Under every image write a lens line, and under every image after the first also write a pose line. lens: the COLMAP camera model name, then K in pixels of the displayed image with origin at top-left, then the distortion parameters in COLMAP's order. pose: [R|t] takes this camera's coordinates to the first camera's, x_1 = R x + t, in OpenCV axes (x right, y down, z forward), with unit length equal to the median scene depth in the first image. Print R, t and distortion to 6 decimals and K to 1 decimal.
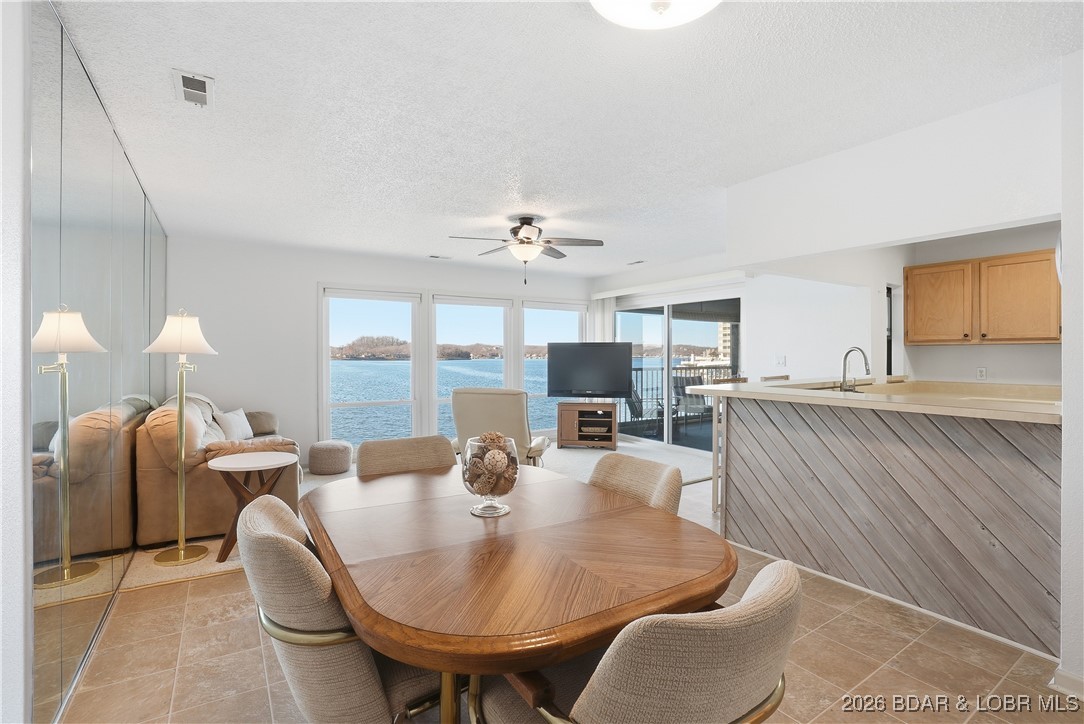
lens RADIAL K [[512.9, 0, 543.3], [0, 512.9, 361.6], [0, 0, 1]] dist [-0.061232, 0.016897]
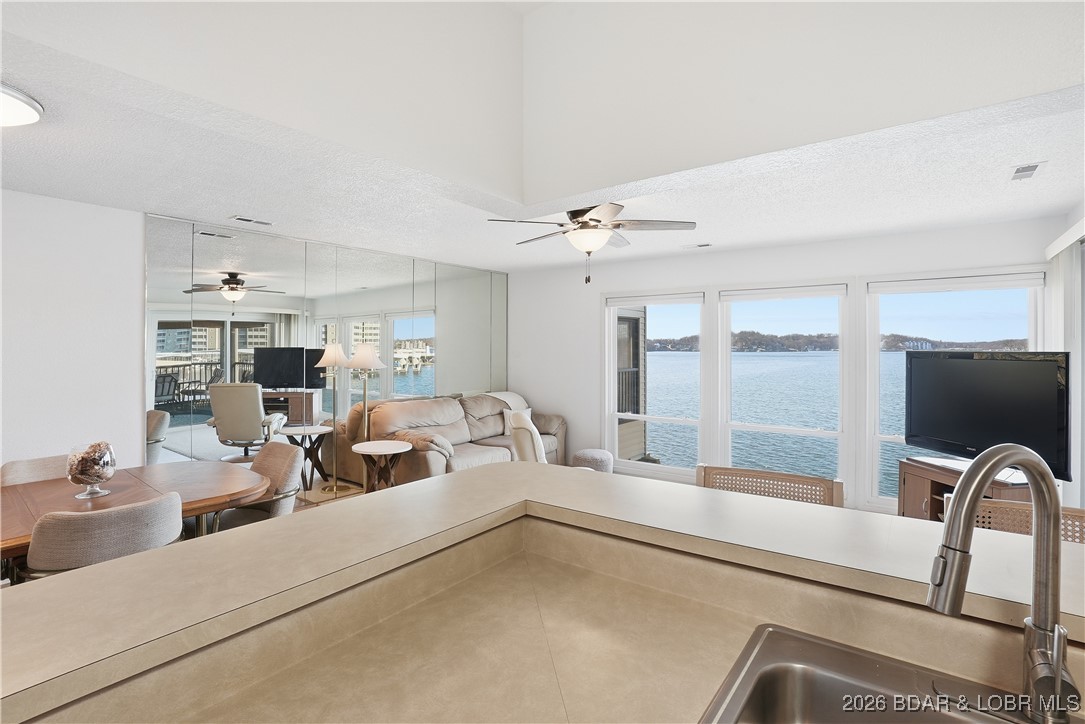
lens RADIAL K [[513.3, 0, 535.0], [0, 513.3, 361.4], [0, 0, 1]] dist [-0.061232, 0.016897]
pose [[0.325075, 0.025607, -0.945341, 0.626624], [-0.009200, 0.999672, 0.023915, -0.053955], [0.945643, 0.000923, 0.325204, 0.670771]]
